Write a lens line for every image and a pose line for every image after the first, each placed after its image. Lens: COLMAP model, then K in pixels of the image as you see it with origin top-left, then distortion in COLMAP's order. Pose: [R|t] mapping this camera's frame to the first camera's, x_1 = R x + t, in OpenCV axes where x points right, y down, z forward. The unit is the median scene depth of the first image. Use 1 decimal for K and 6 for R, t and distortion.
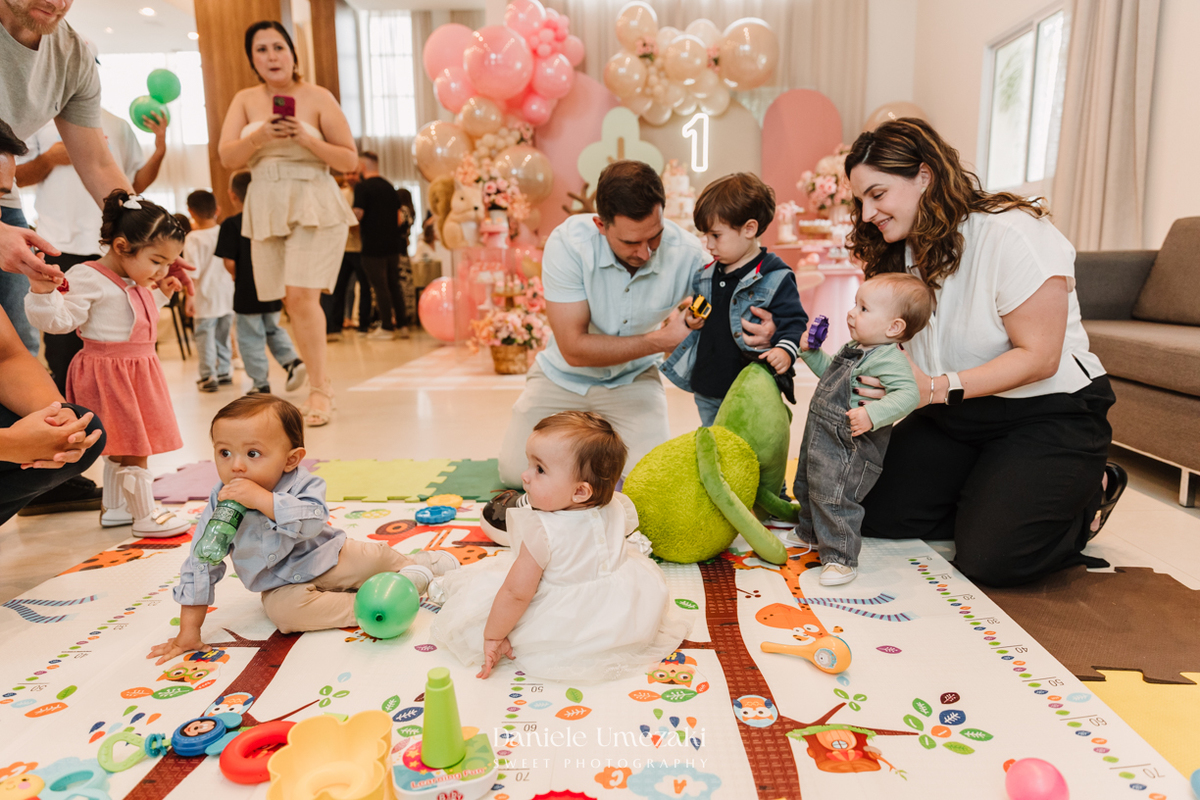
lens RADIAL K [[792.2, 0, 596.1], [0, 792.2, 409.7], [0, 0, 1]] dist [-0.008365, -0.000735]
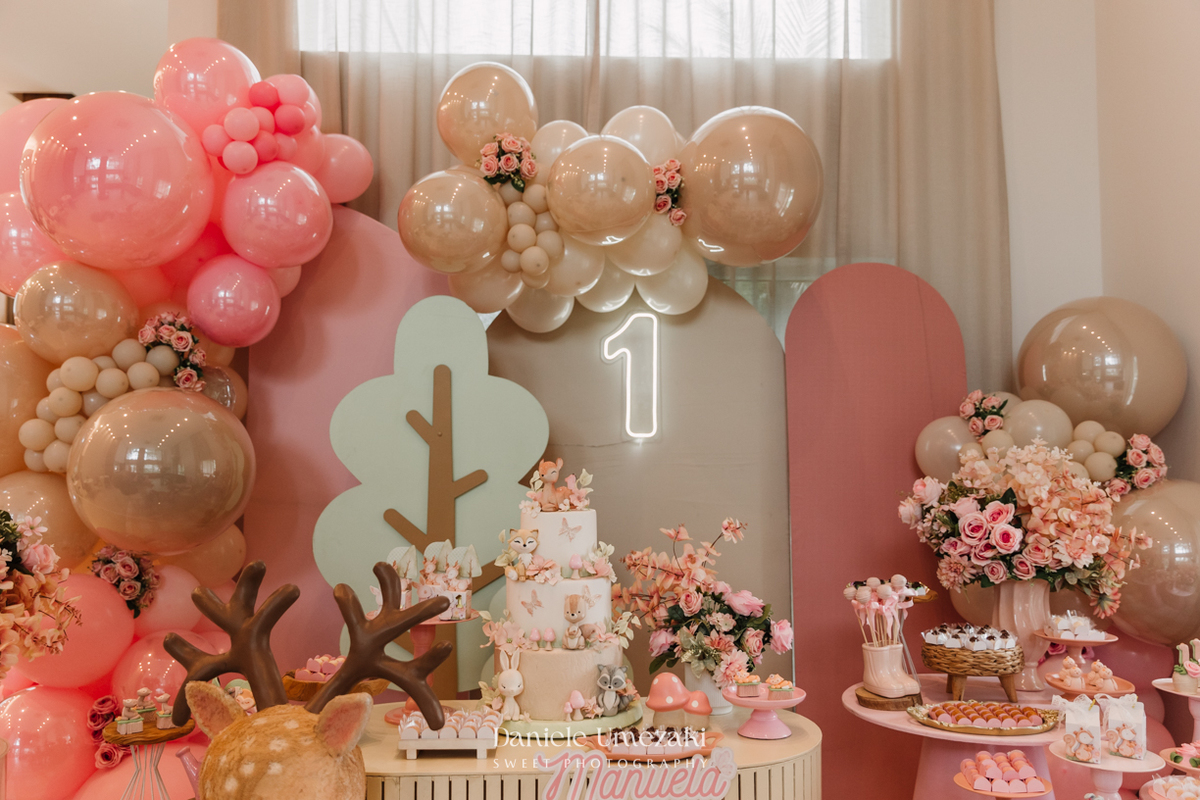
lens RADIAL K [[993.3, 0, 601.1], [0, 993.3, 400.7], [0, 0, 1]] dist [-0.009967, -0.002702]
pose [[0.997518, 0.017816, 0.068125, 0.079466], [-0.001495, 0.972602, -0.232474, -0.215544], [-0.070400, 0.231795, 0.970214, 0.522841]]
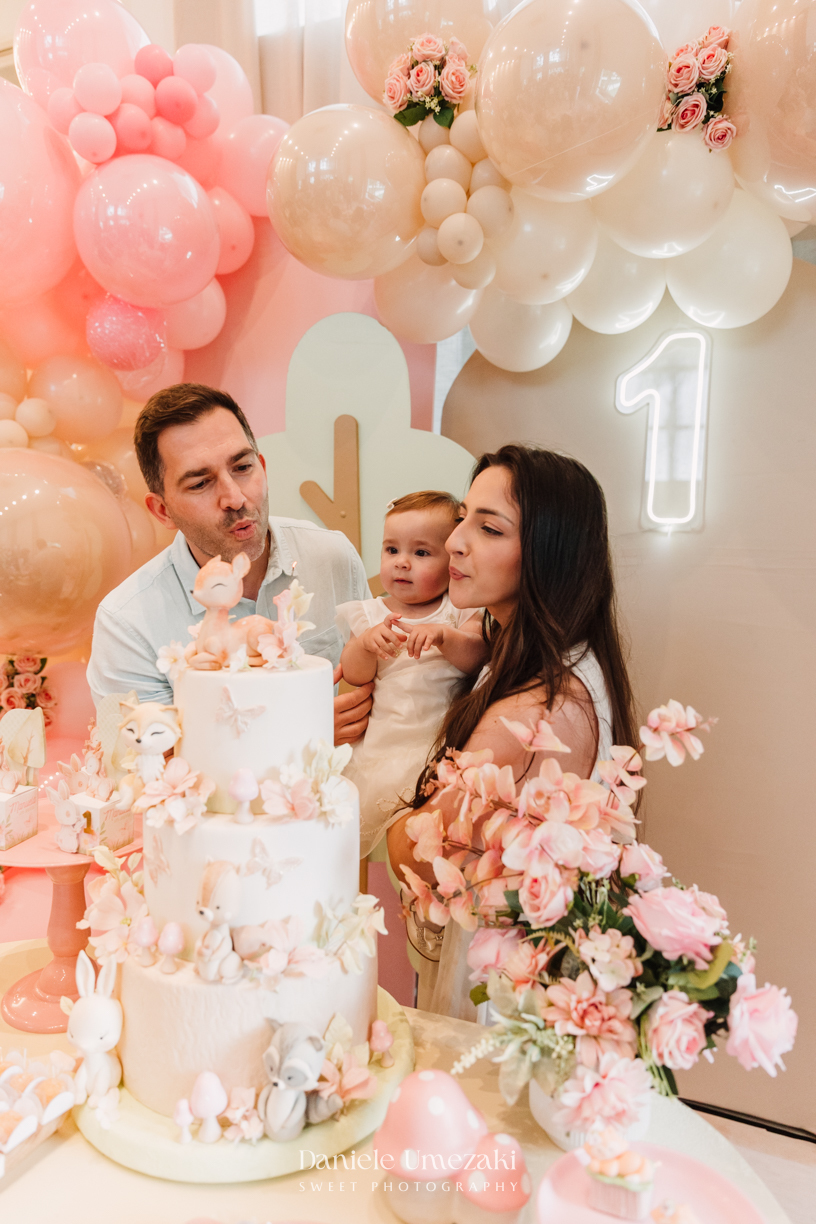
lens RADIAL K [[808.0, 0, 403.8], [0, 808.0, 608.8], [0, 0, 1]] dist [-0.008365, -0.000735]
pose [[0.928650, 0.068034, -0.364666, 0.164175], [-0.102683, 0.991771, -0.076459, -0.262507], [0.356464, 0.108449, 0.927994, 0.765721]]
